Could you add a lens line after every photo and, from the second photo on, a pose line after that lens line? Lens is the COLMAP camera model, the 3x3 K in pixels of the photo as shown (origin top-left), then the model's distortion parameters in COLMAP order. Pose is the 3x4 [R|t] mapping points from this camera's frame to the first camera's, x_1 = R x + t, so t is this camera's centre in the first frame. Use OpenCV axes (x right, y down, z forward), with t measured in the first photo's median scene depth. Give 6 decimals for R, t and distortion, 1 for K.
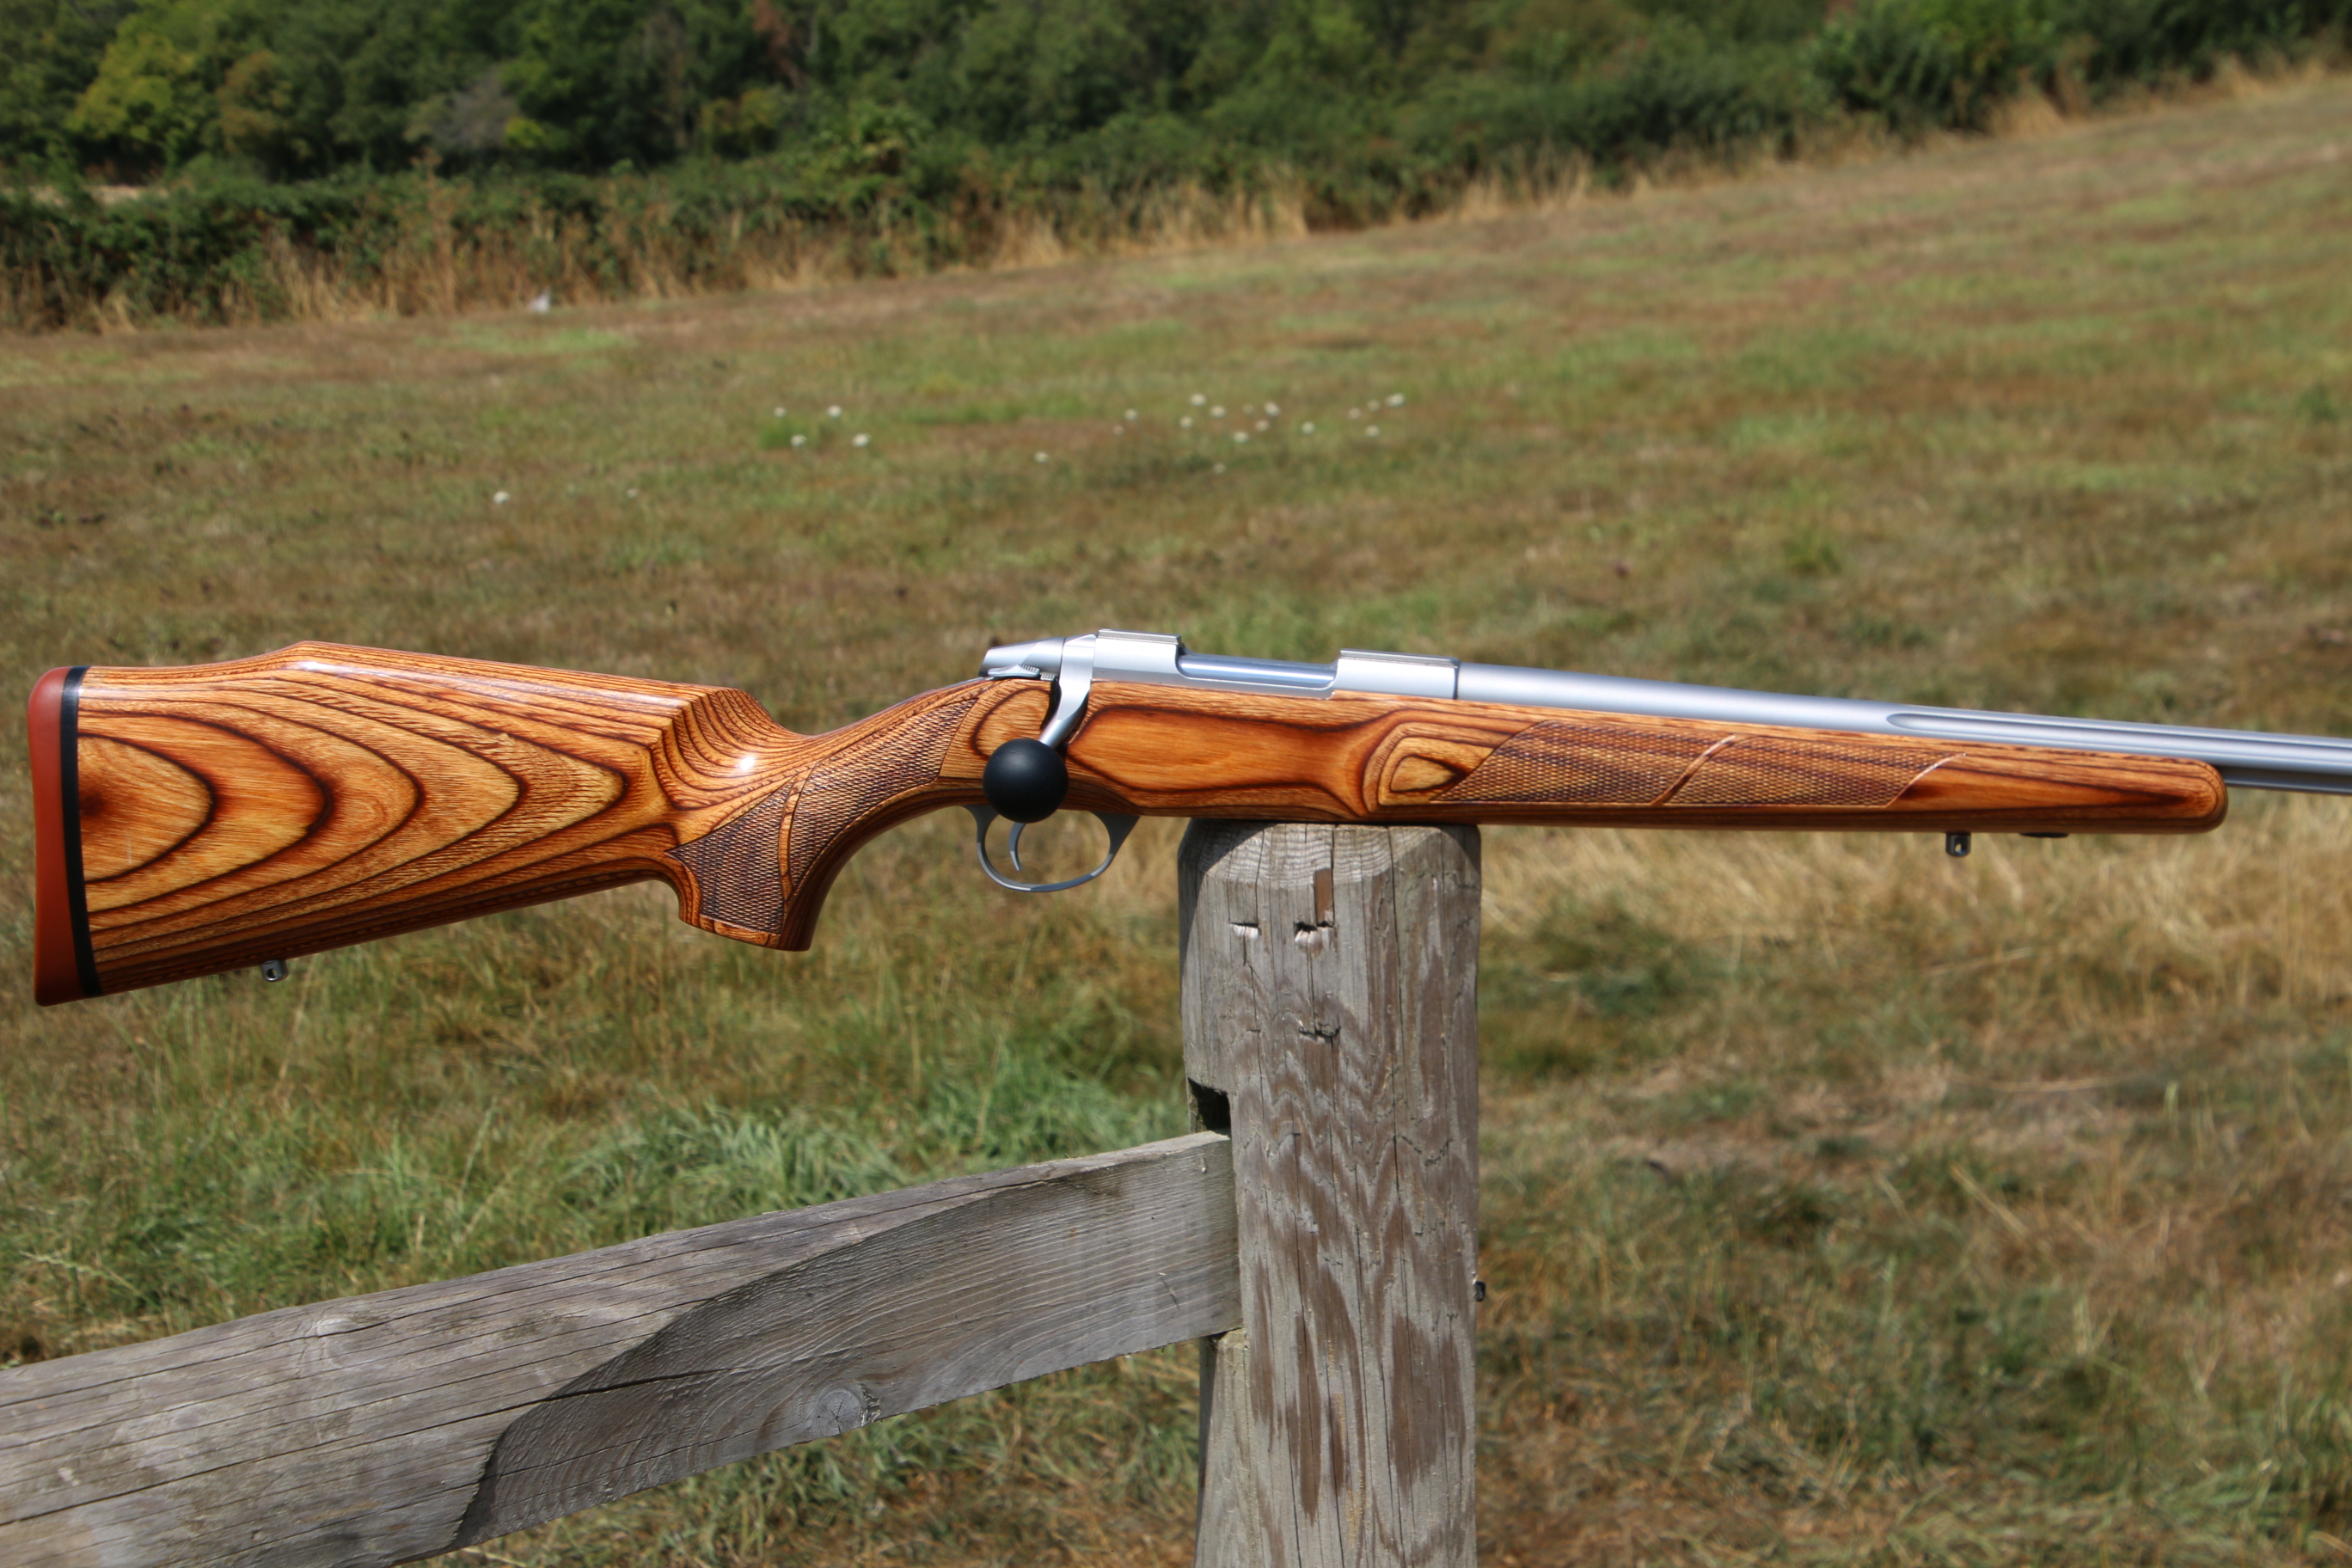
lens RADIAL K [[4122.1, 0, 1344.1], [0, 4122.1, 893.4], [0, 0, 1]] dist [0.261675, 1.118477]
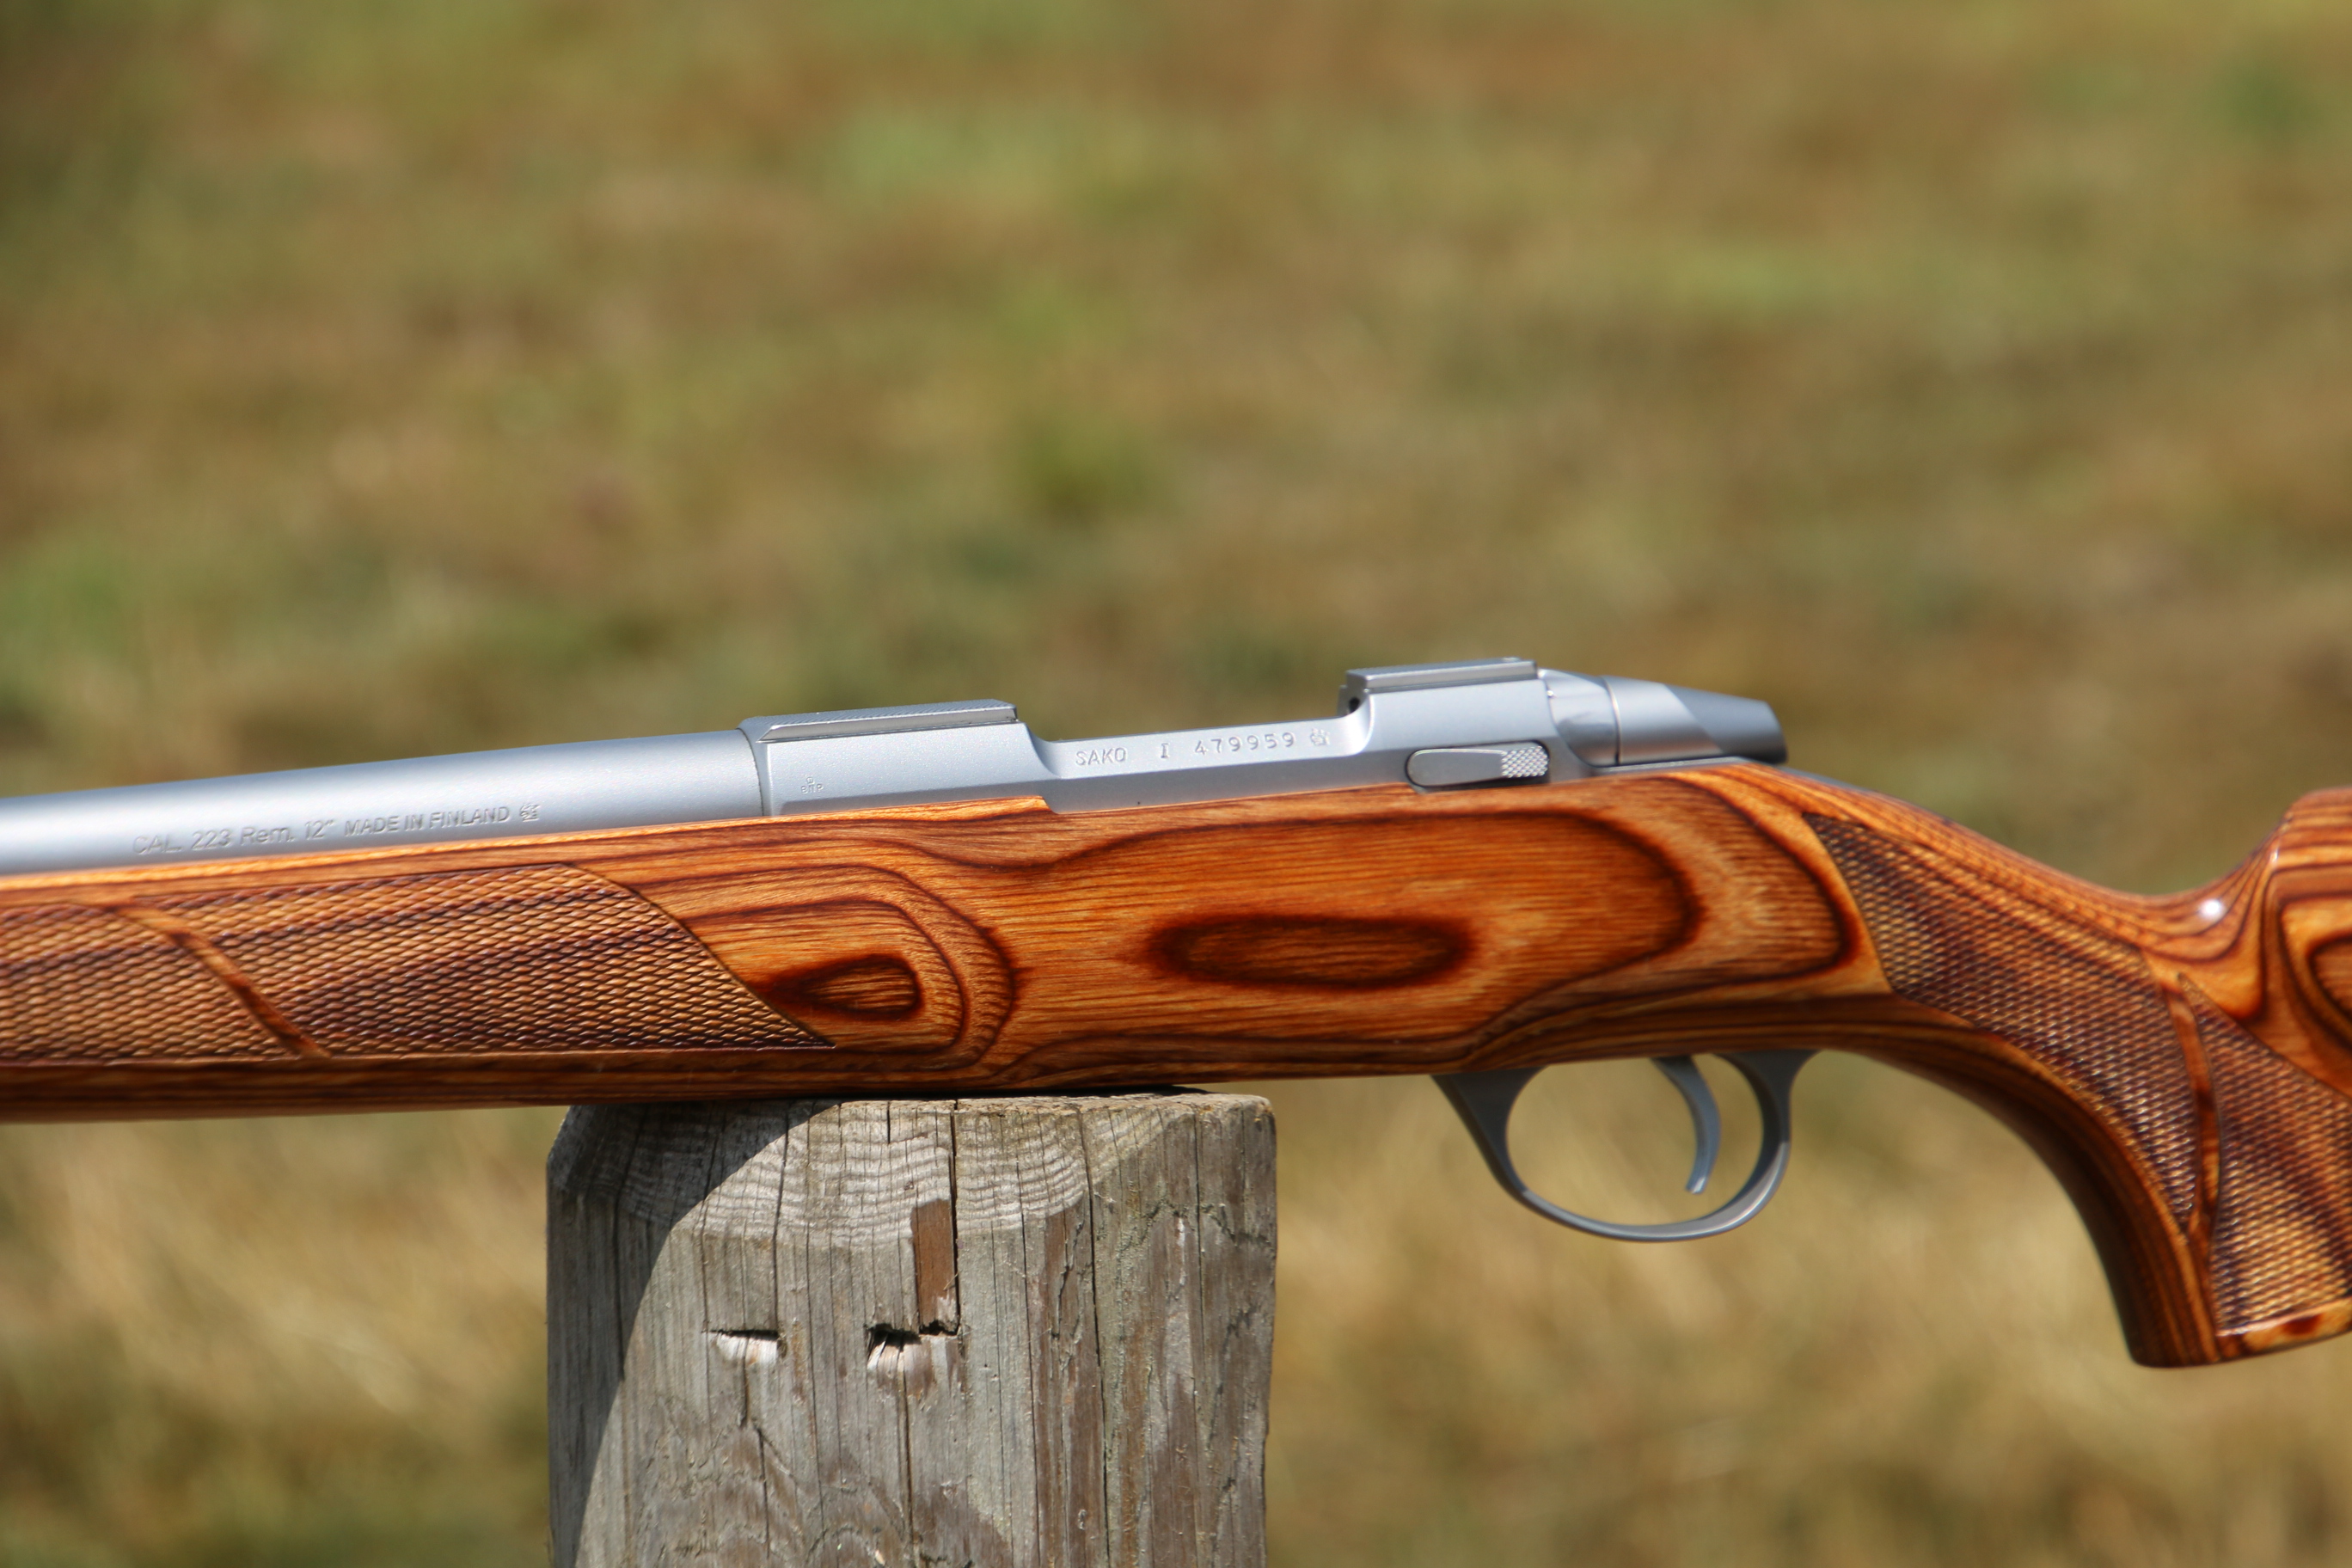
lens RADIAL K [[10641.8, 0, 1372.4], [0, 10641.8, 950.4], [0, 0, 1]] dist [1.540745, 9.406794]
pose [[0.988179, -0.009988, 0.152979, -0.128907], [0.015521, 0.999266, -0.035019, 0.007671], [-0.152517, 0.036979, 0.987609, -0.131235]]
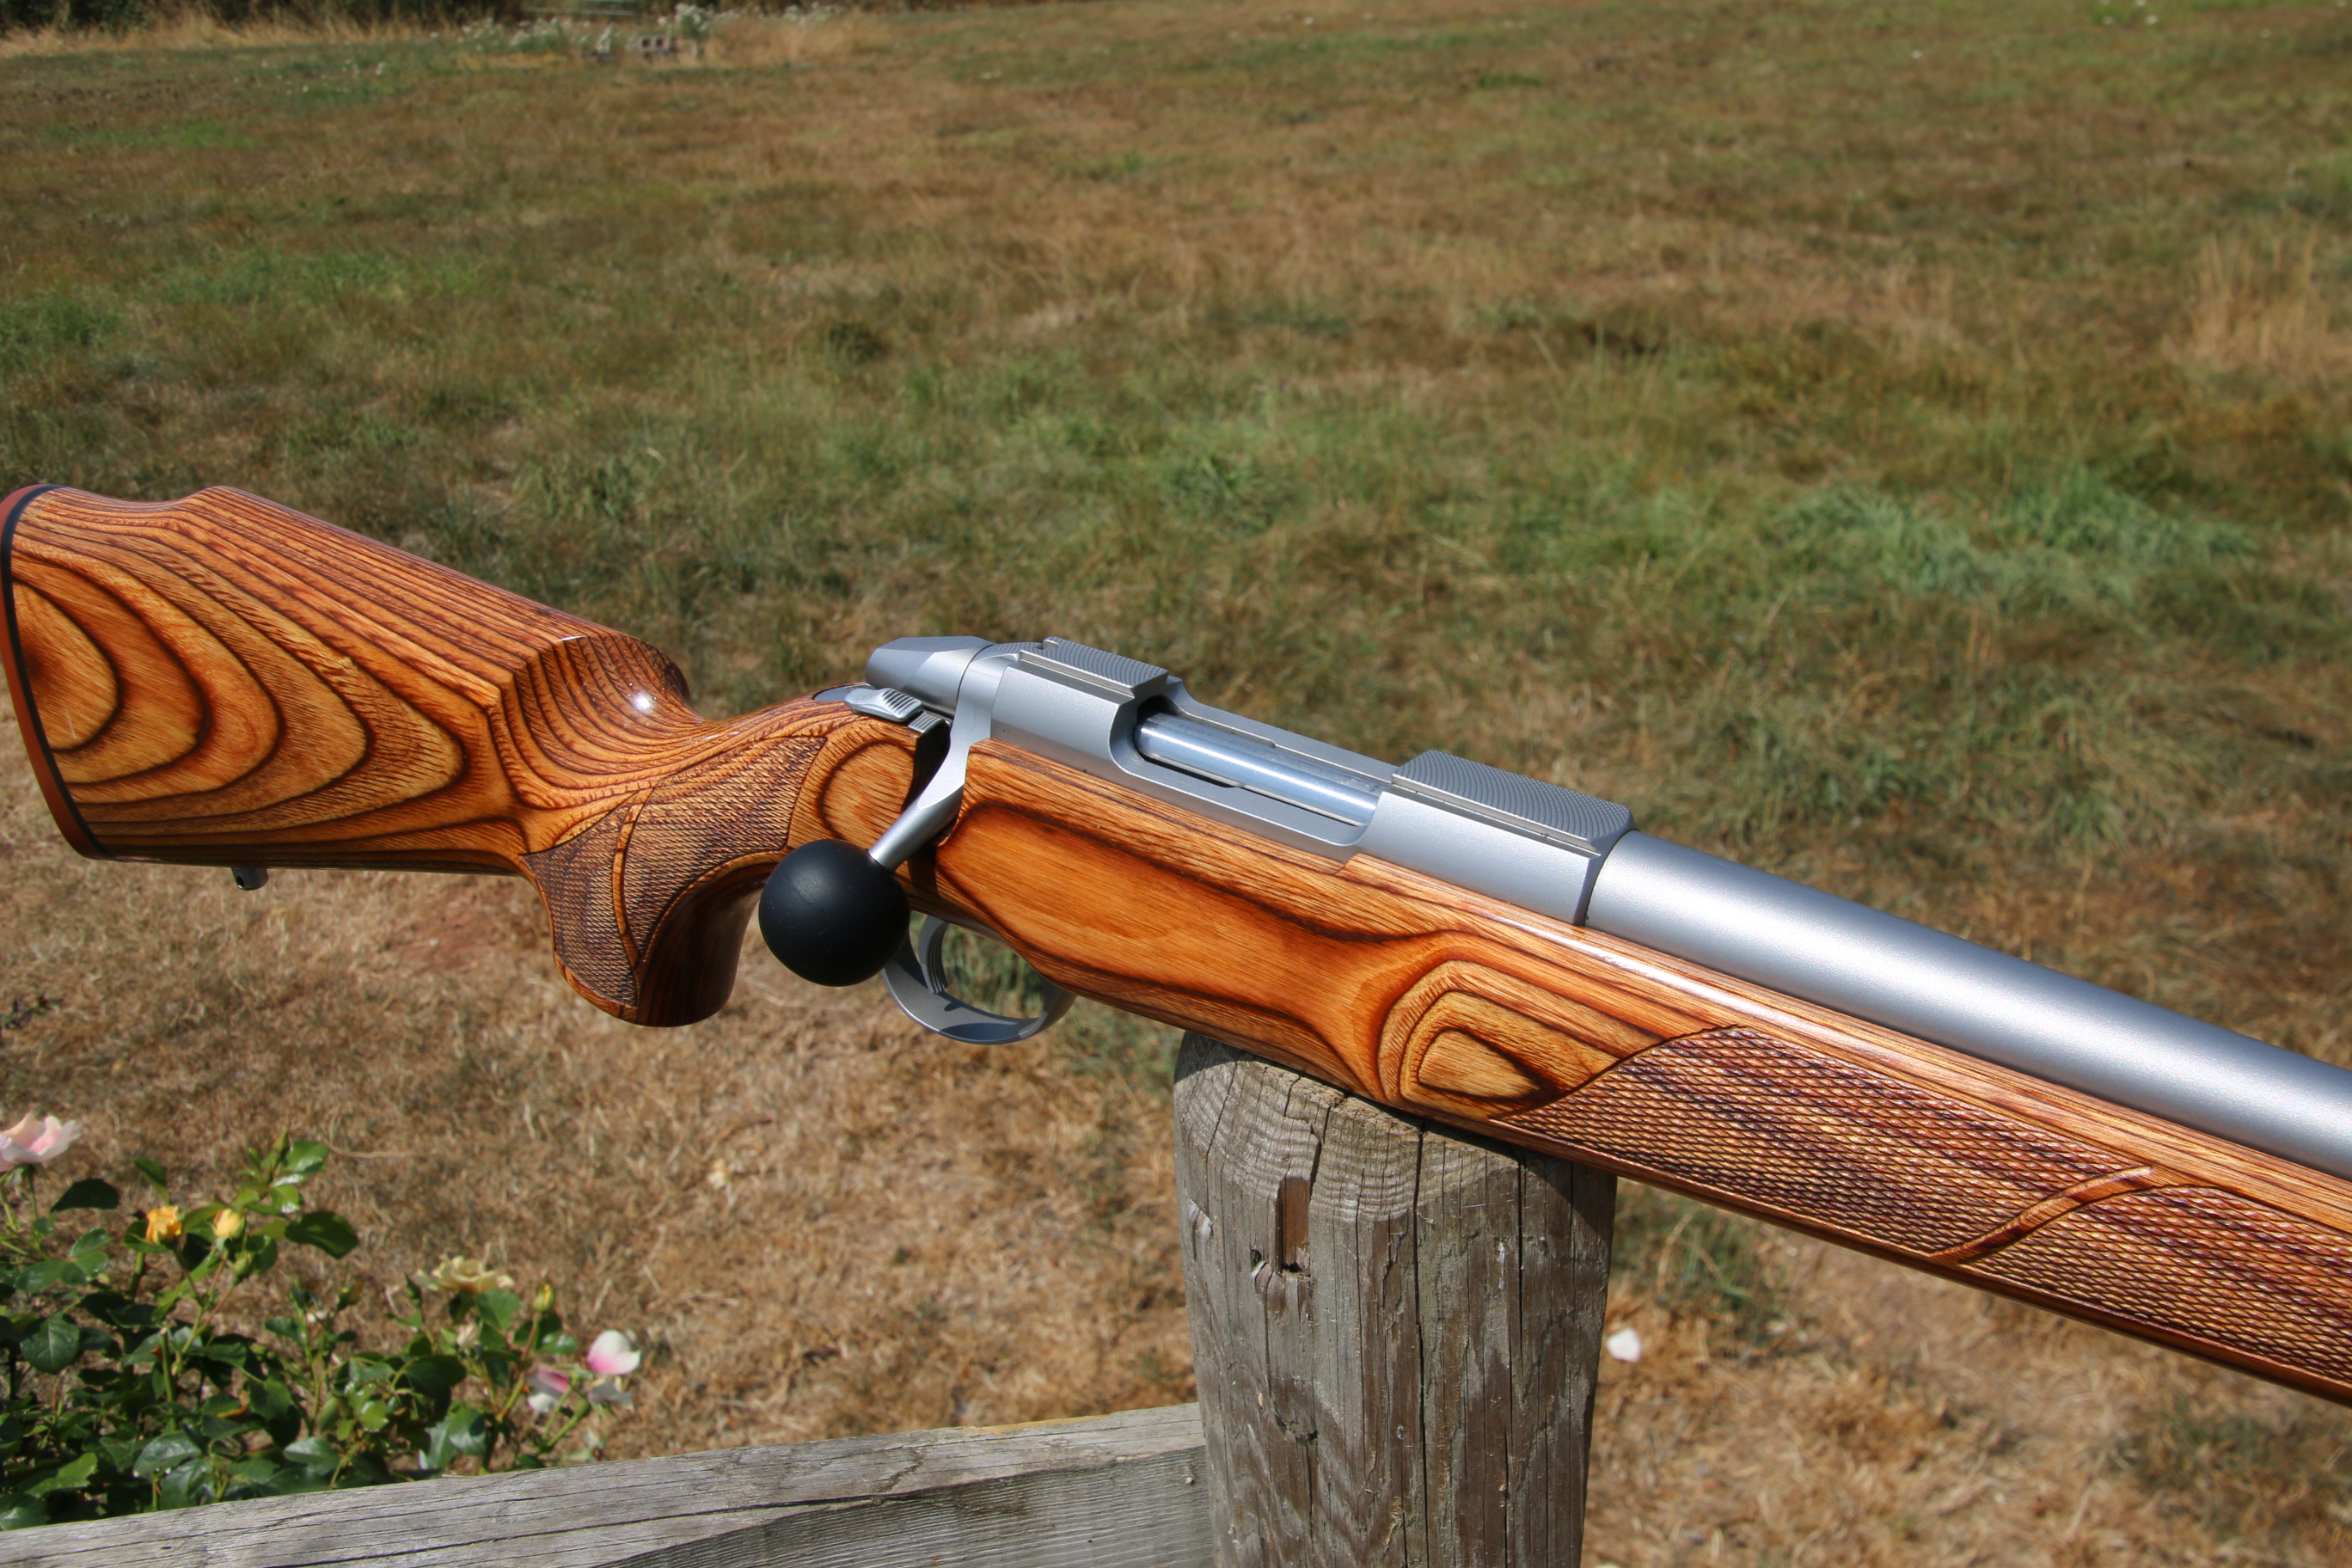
lens RADIAL K [[2075.8, 0, 1282.5], [0, 2075.8, 834.9], [0, 0, 1]] dist [-0.075306, 0.145176]
pose [[0.872699, 0.203514, -0.443822, 0.099435], [-0.075183, 0.954161, 0.289695, -0.121328], [0.482435, -0.219449, 0.847997, 0.758421]]
